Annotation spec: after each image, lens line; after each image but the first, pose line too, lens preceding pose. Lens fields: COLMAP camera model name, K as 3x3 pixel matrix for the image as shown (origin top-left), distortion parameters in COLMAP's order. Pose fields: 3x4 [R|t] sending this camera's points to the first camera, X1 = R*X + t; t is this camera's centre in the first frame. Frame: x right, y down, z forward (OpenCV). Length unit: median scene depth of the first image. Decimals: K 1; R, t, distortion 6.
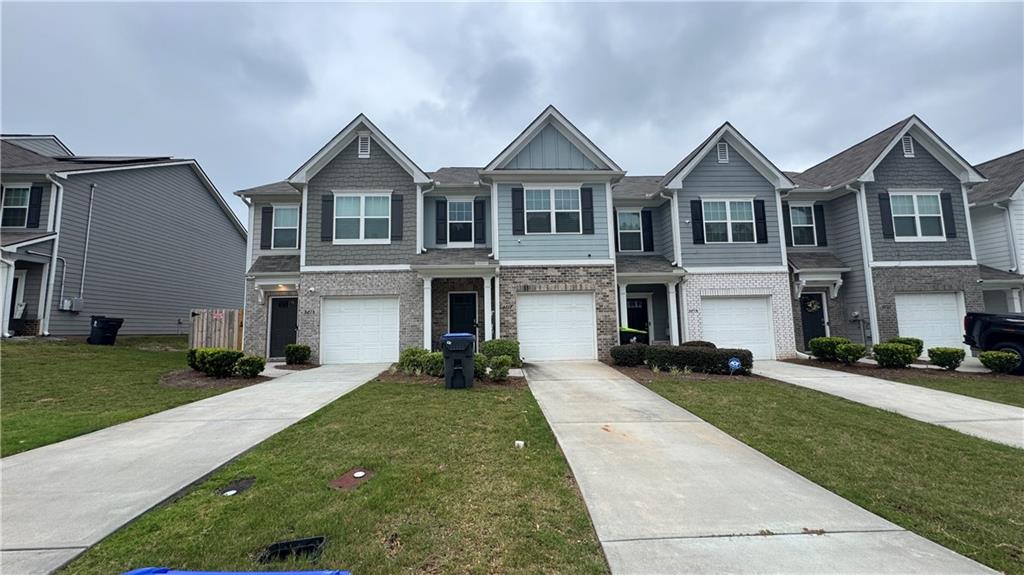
lens RADIAL K [[409.5, 0, 511.1], [0, 409.5, 287.9], [0, 0, 1]] dist [-0.002255, -0.000225]
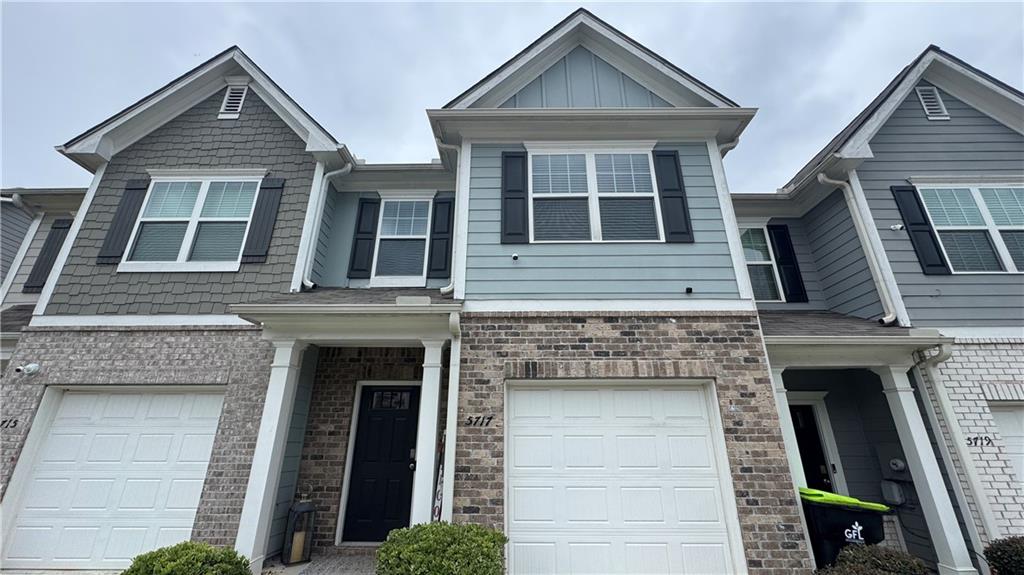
lens RADIAL K [[409.5, 0, 511.1], [0, 409.5, 287.9], [0, 0, 1]] dist [-0.002255, -0.000225]
pose [[0.997816, -0.000918, -0.066045, 0.042480], [-0.015829, 0.967445, -0.252586, 0.022418], [0.064127, 0.253080, 0.965318, 0.590938]]
